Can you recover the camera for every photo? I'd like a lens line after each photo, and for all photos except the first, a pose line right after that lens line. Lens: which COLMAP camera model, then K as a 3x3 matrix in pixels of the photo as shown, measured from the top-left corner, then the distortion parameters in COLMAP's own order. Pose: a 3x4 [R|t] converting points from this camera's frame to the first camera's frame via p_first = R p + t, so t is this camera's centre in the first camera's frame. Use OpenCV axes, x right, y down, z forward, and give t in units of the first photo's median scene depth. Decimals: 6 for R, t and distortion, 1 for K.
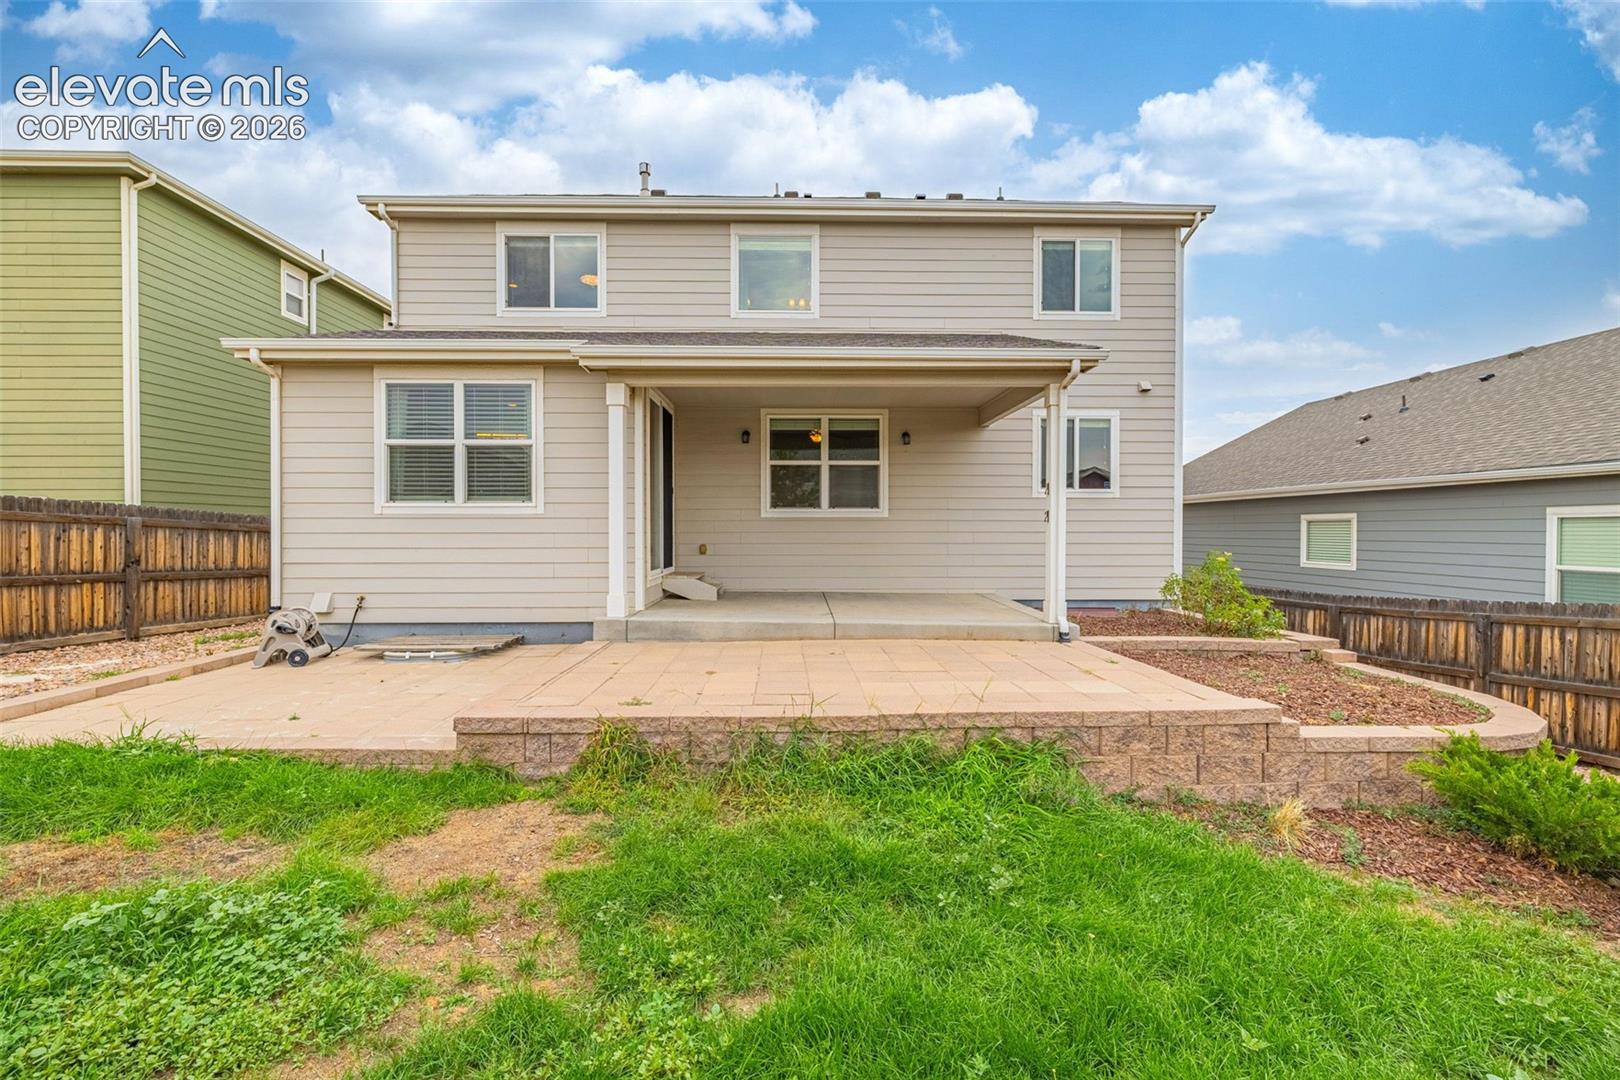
lens RADIAL K [[696.4, 0, 806.4], [0, 696.4, 537.8], [0, 0, 1]] dist [0.003166, -0.000183]
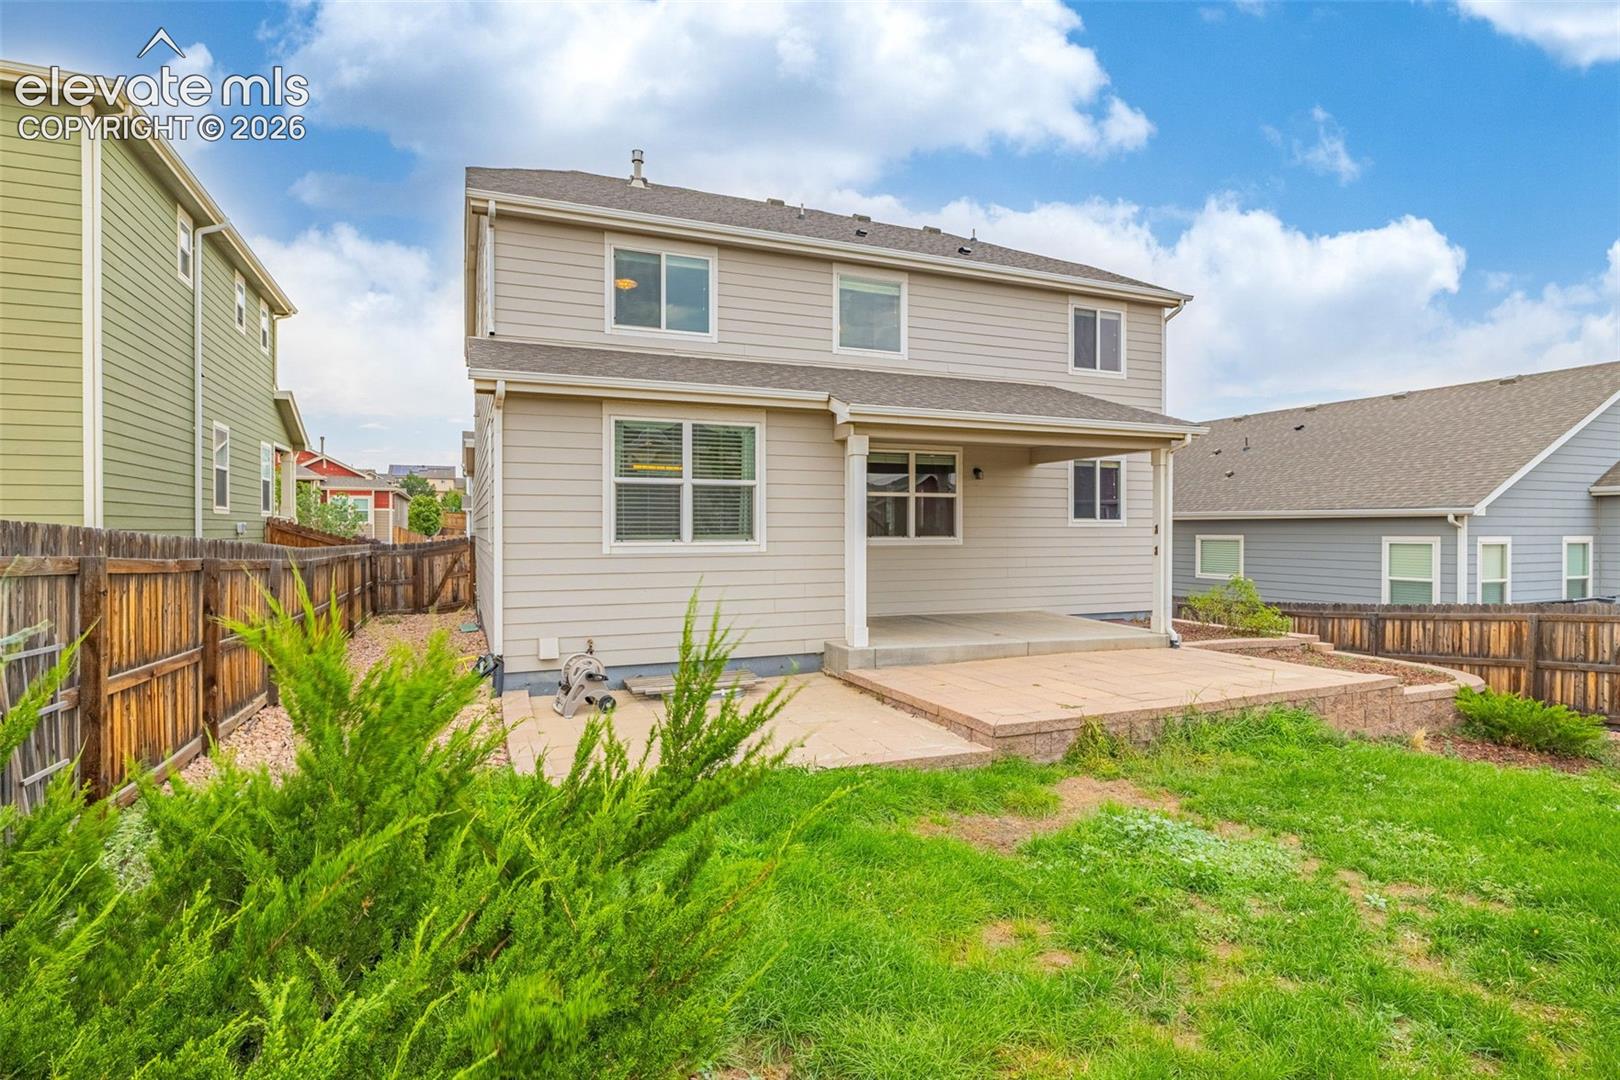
lens RADIAL K [[847.3, 0, 815.8], [0, 847.3, 537.4], [0, 0, 1]] dist [-0.001308, -0.000503]
pose [[0.926198, -0.004767, 0.377007, -0.785142], [0.004965, 0.999988, 0.000447, -0.055943], [-0.377005, 0.001458, 0.926210, -0.199288]]
